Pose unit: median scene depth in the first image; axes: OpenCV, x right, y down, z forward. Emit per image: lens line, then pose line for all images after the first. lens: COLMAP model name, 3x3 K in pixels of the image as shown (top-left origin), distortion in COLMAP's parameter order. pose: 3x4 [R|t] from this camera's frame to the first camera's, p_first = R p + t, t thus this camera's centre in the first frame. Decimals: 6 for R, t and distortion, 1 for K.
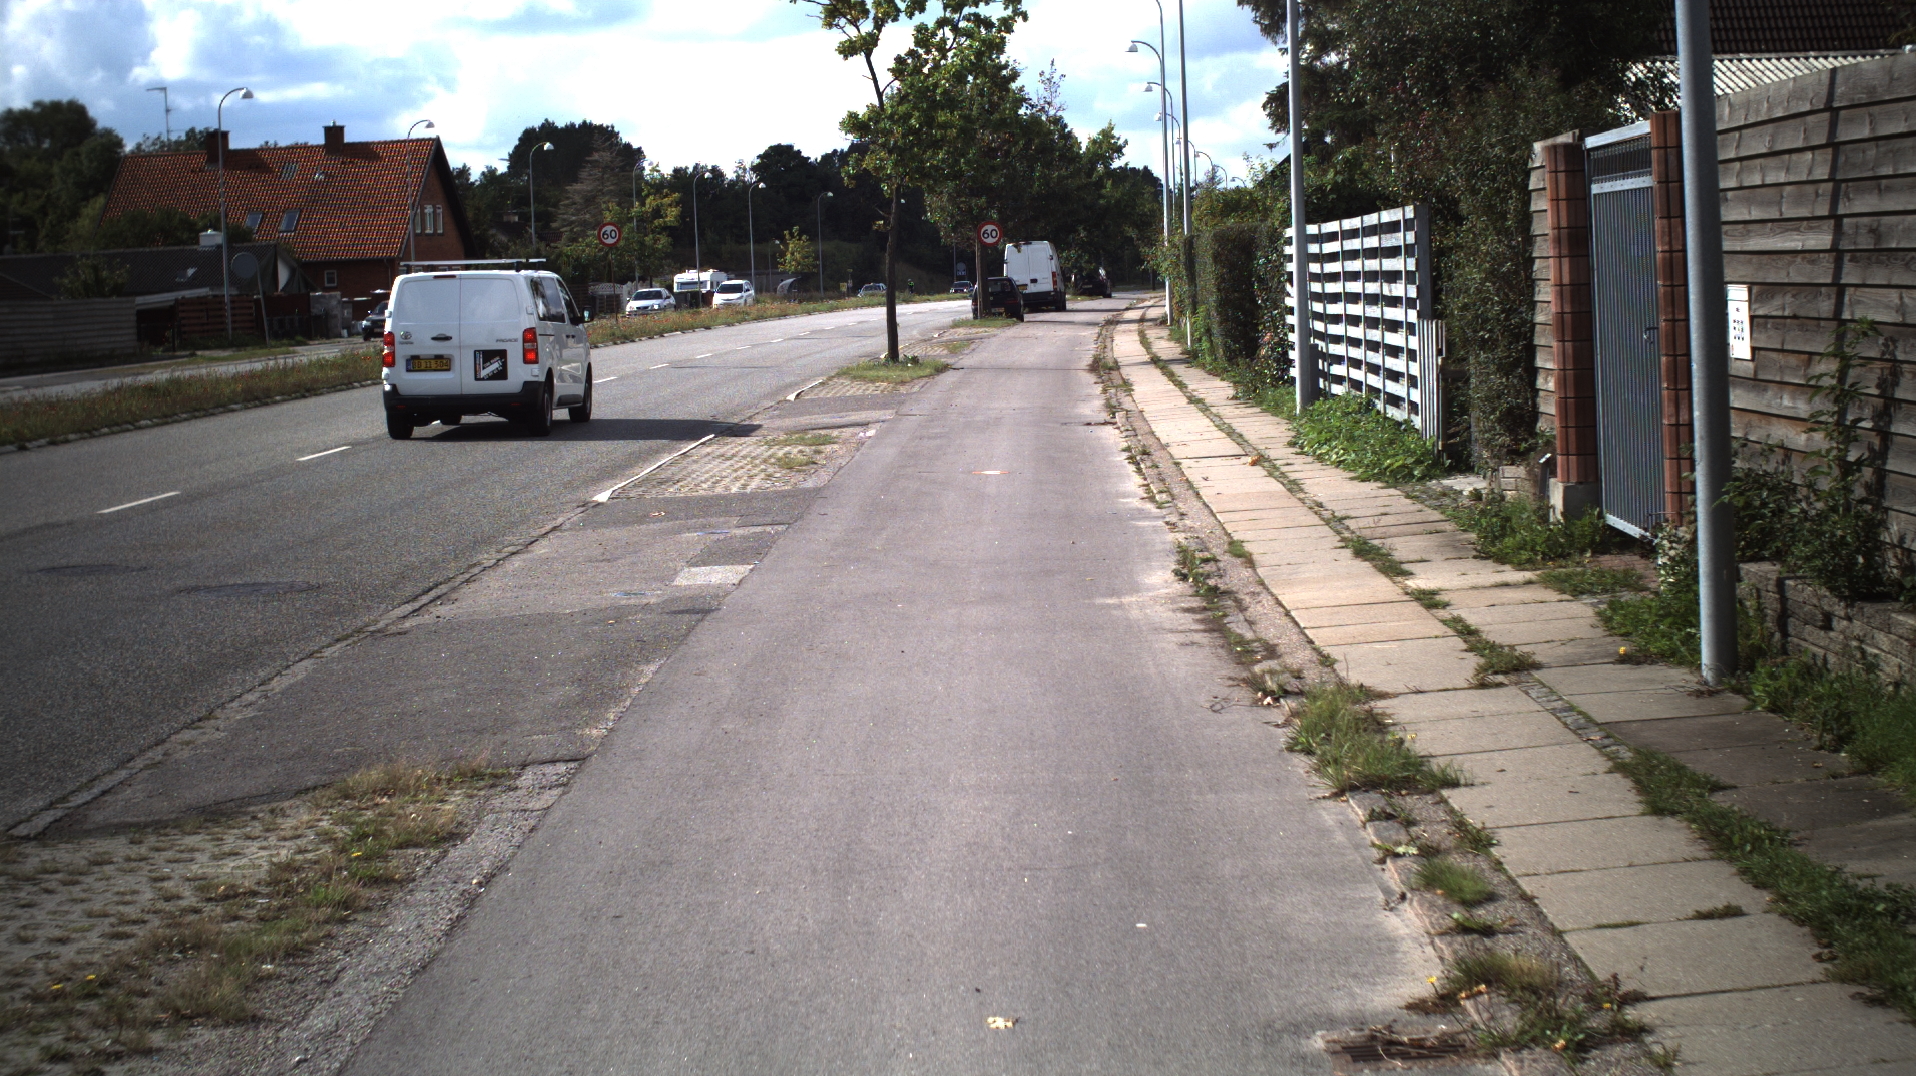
lens RADIAL K [[3585.7, 0, 958.0], [0, 3585.7, 538.0], [0, 0, 1]] dist [-0.243387, 0.222559]
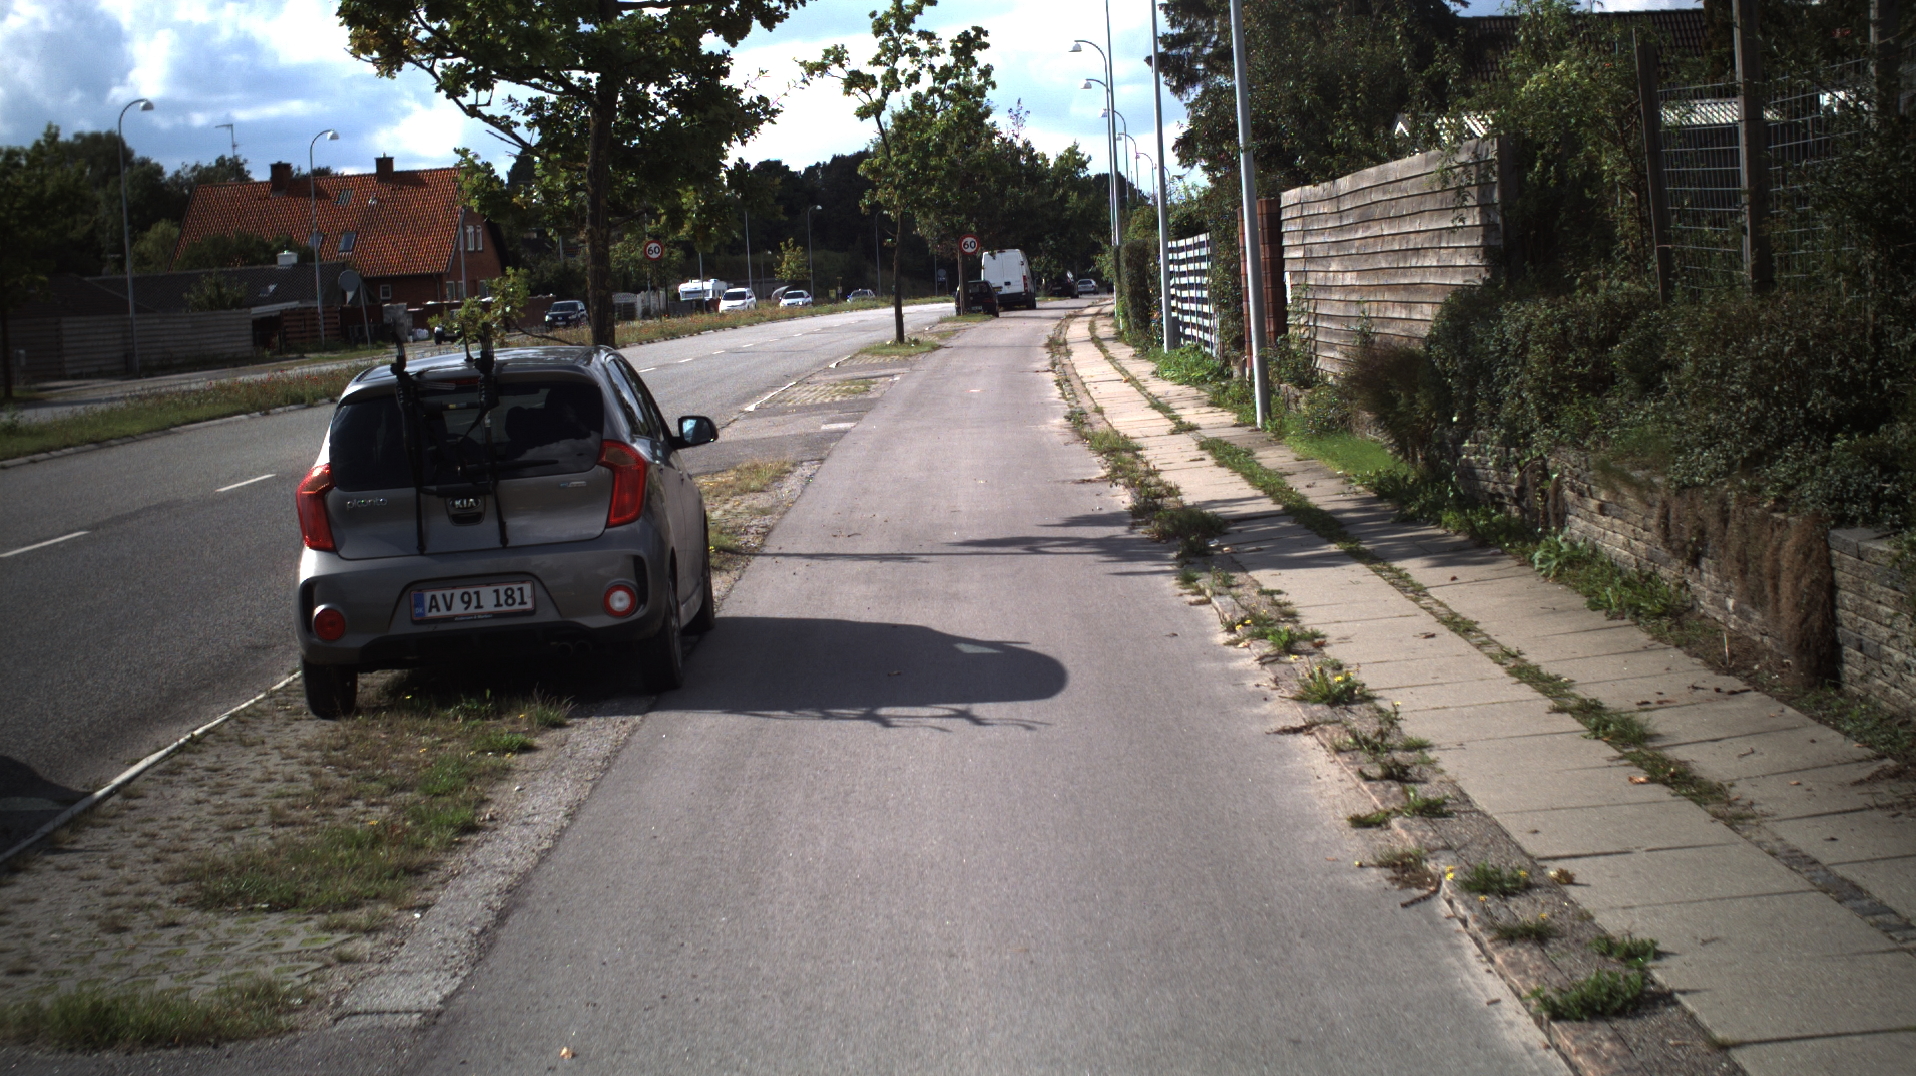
lens RADIAL K [[3585.7, 0, 958.0], [0, 3585.7, 538.0], [0, 0, 1]] dist [-0.243387, 0.222559]
pose [[0.999846, -0.016921, 0.004761, -0.002318], [0.016929, 0.999855, -0.001664, 0.015552], [-0.004732, 0.001745, 0.999987, -0.203153]]
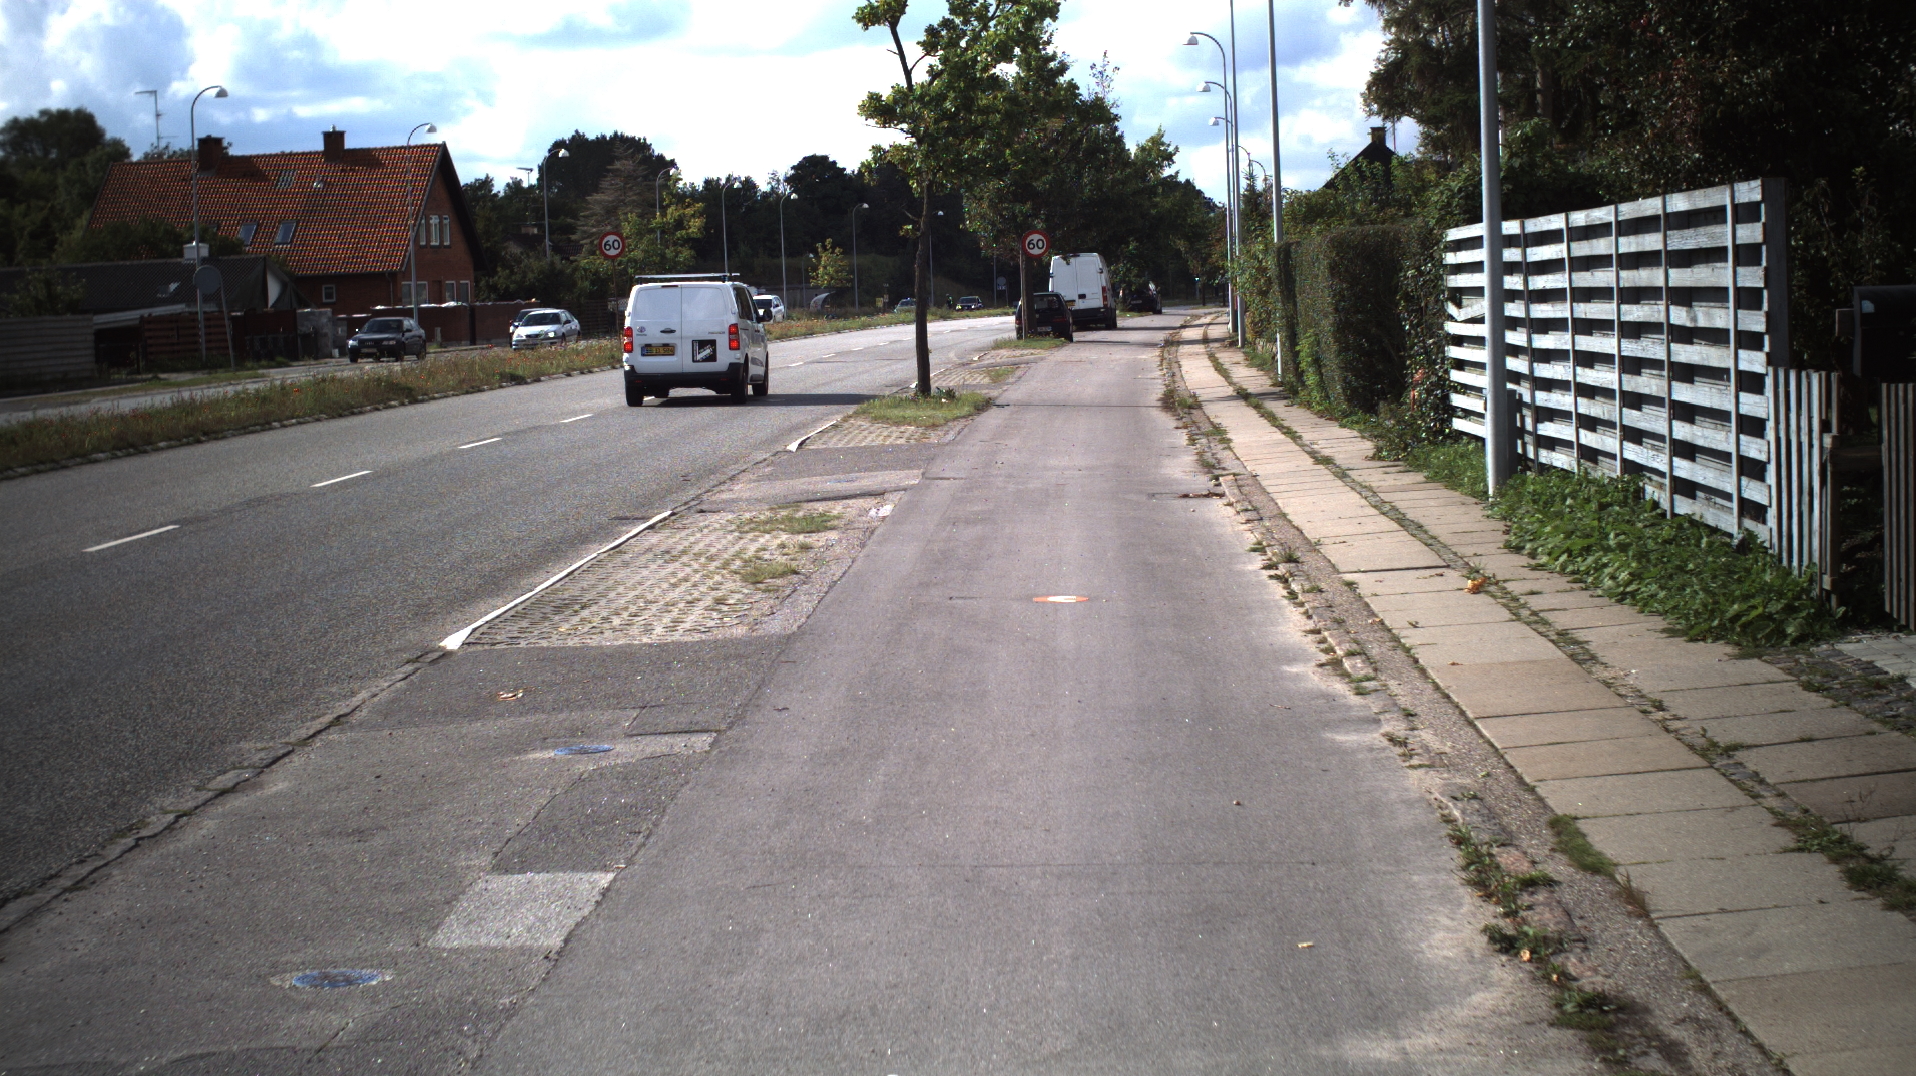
lens RADIAL K [[3585.7, 0, 958.0], [0, 3585.7, 538.0], [0, 0, 1]] dist [-0.243387, 0.222559]
pose [[0.999940, 0.000165, -0.010977, -0.000679], [-0.000209, 0.999992, -0.004010, -0.007638], [0.010976, 0.004012, 0.999932, 0.101433]]
